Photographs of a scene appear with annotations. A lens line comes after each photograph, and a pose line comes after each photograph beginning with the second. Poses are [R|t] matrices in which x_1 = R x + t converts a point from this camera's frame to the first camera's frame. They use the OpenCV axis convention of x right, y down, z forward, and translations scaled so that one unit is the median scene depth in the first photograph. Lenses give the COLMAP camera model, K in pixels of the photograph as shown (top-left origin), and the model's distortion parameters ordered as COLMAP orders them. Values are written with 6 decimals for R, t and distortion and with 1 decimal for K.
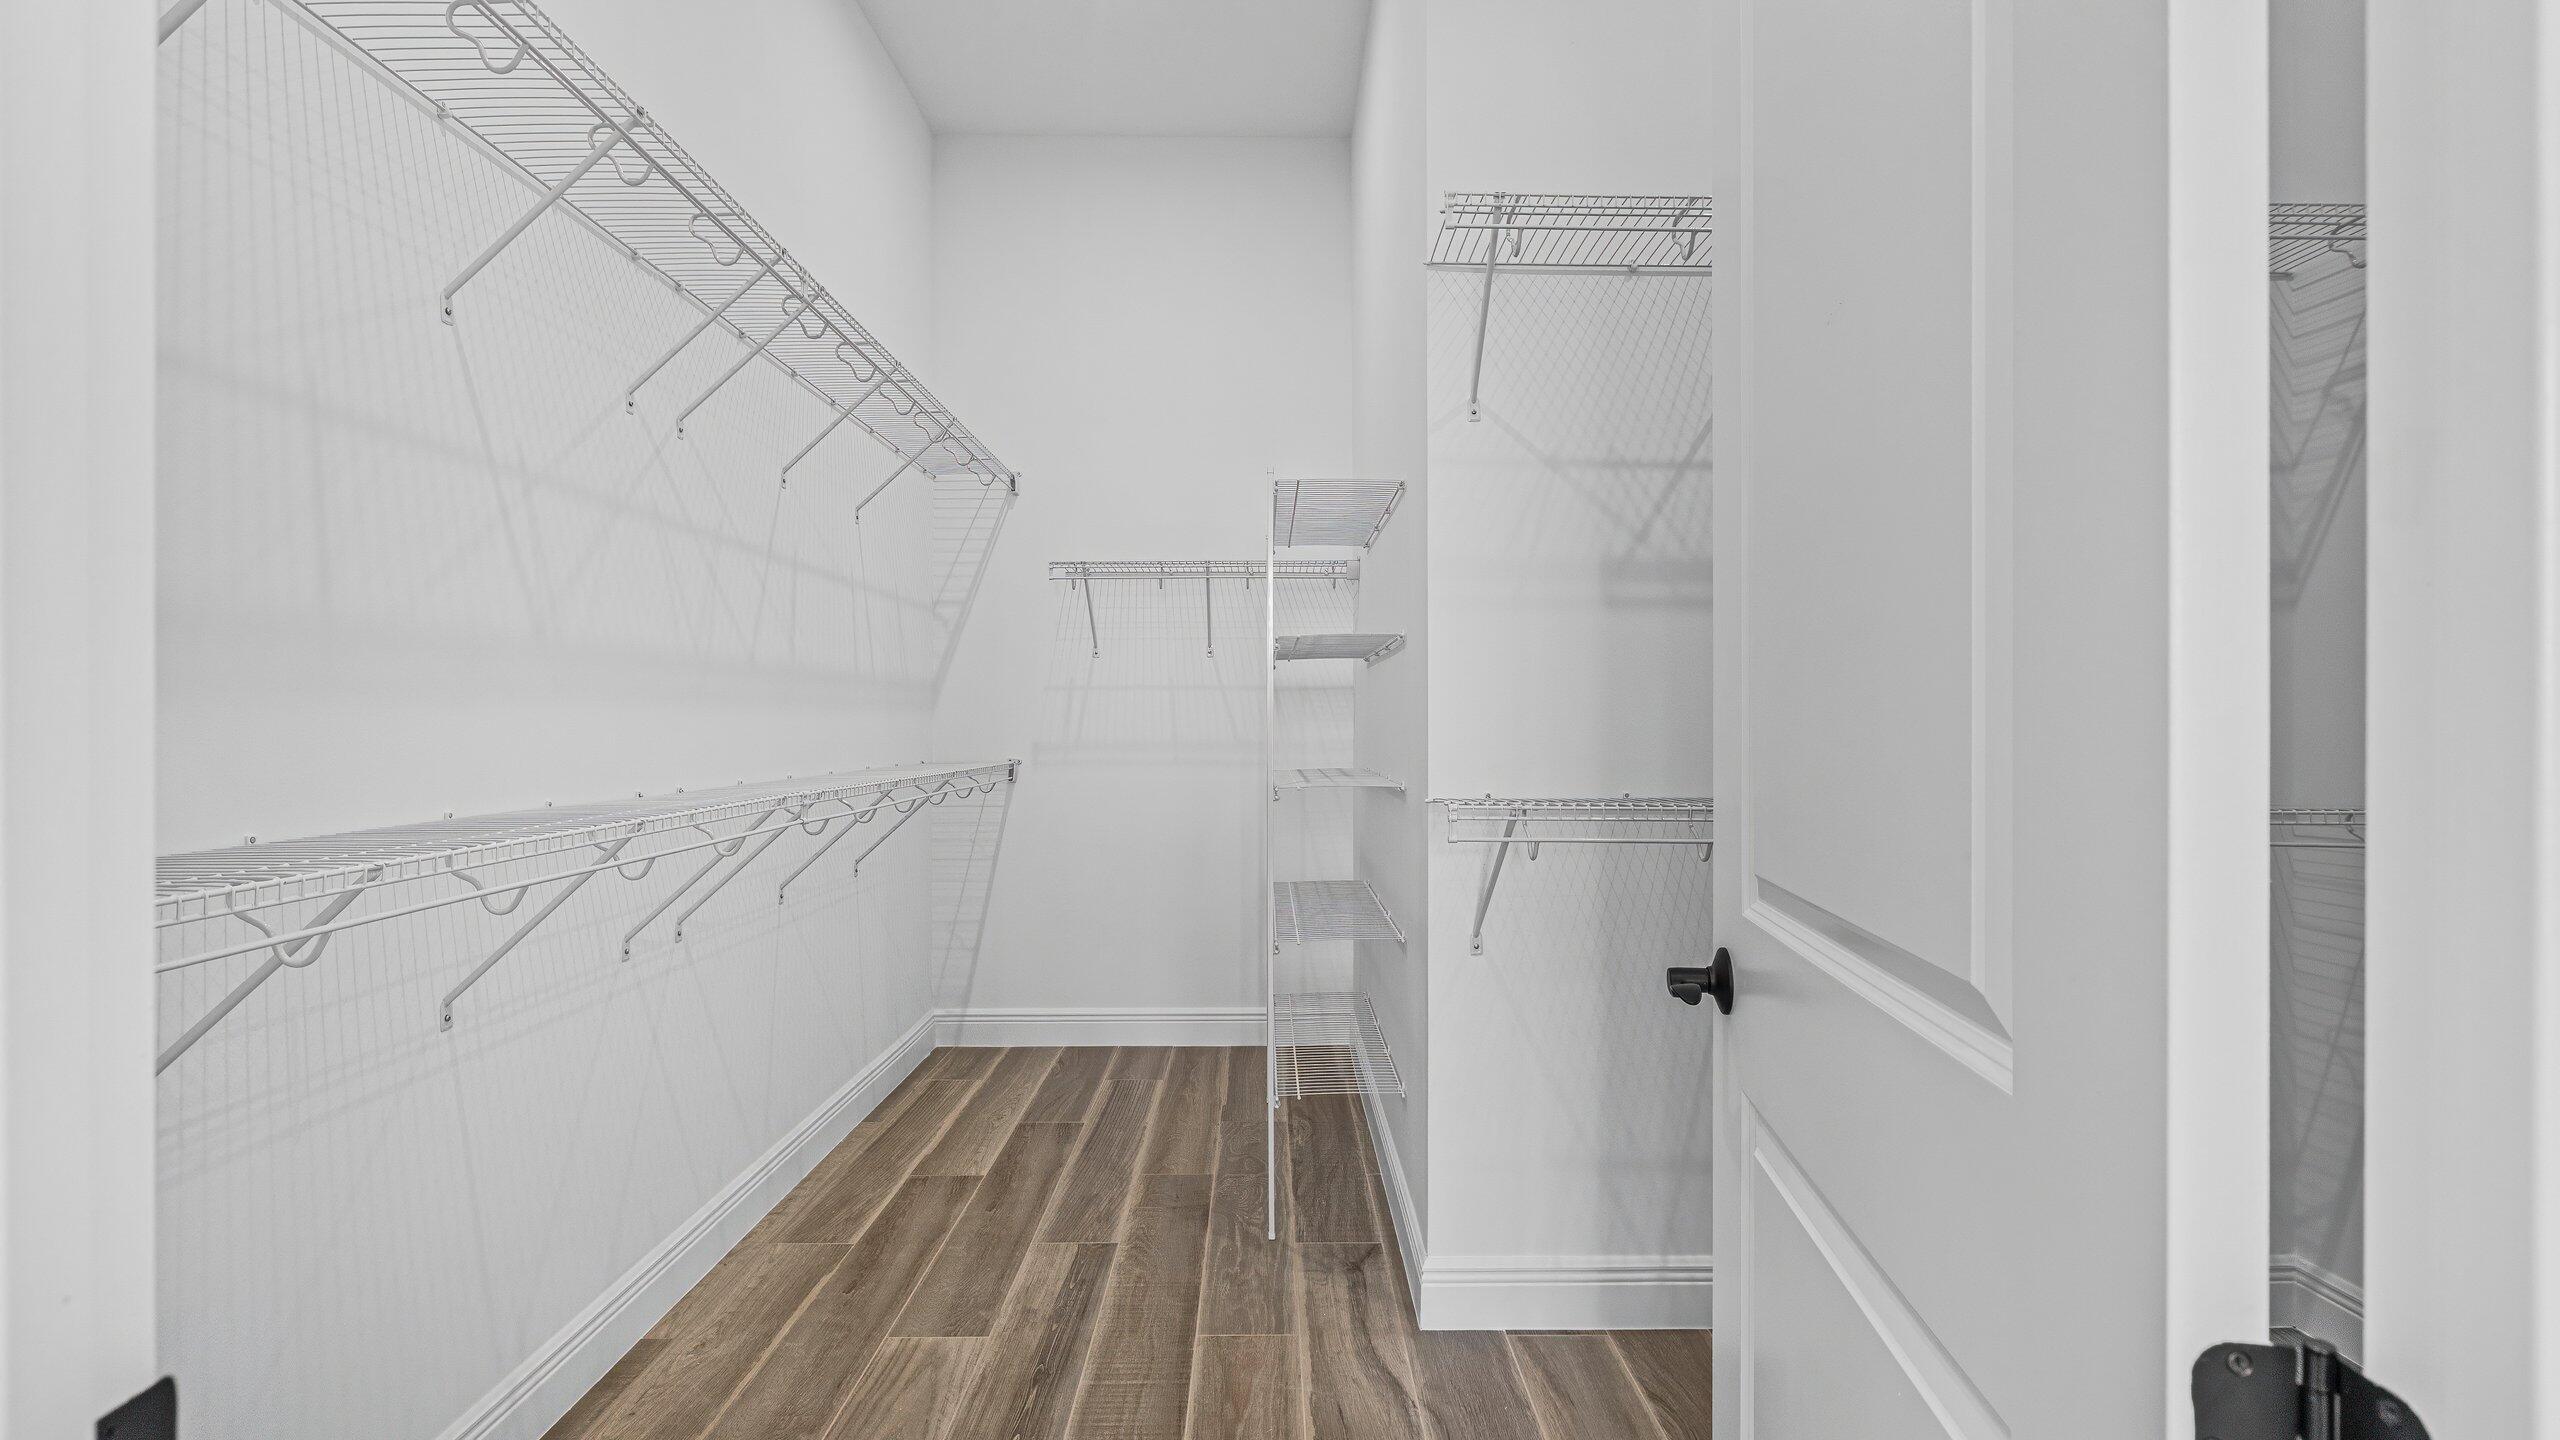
lens RADIAL K [[1149.9, 0, 1285.9], [0, 1149.9, 721.8], [0, 0, 1]] dist [0.000833, 0.000061]
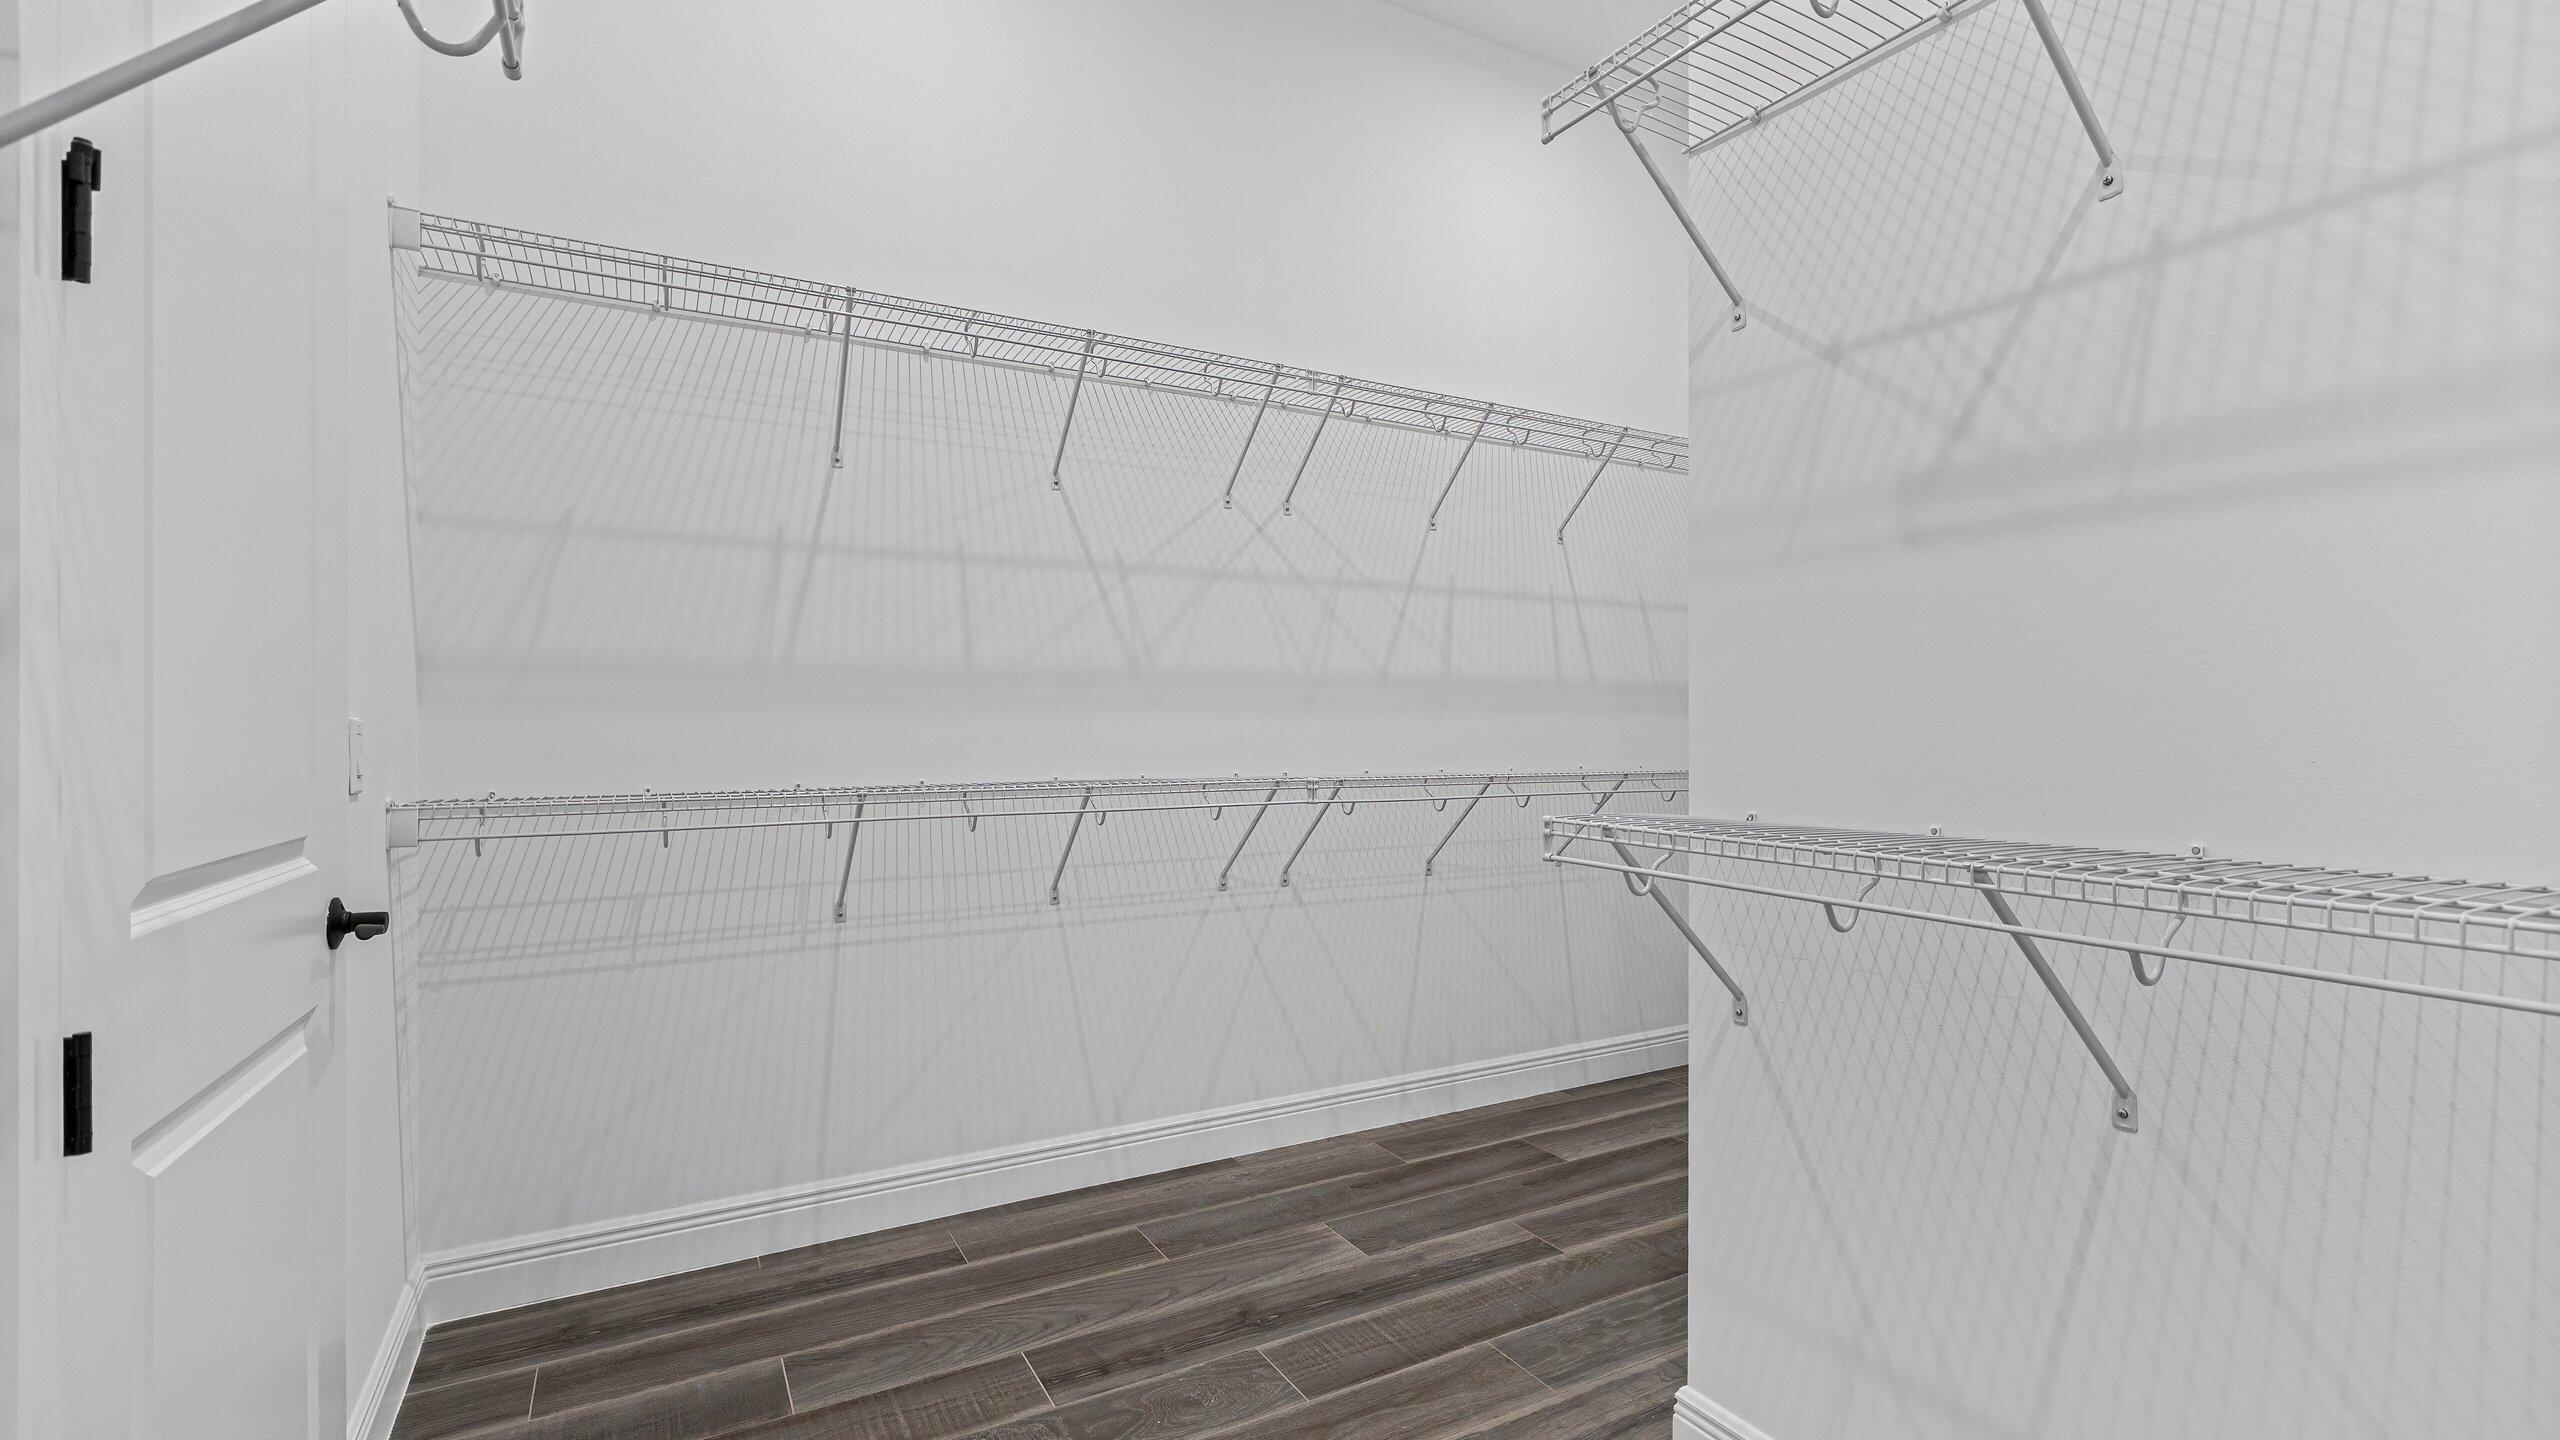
lens RADIAL K [[1141.1, 0, 1262.8], [0, 1141.1, 726.1], [0, 0, 1]] dist [0.000494, 0.000192]
pose [[0.471057, -0.002027, -0.882100, 0.684453], [0.000268, 0.999998, -0.002155, 0.005789], [0.882102, 0.000779, 0.471057, 0.359511]]
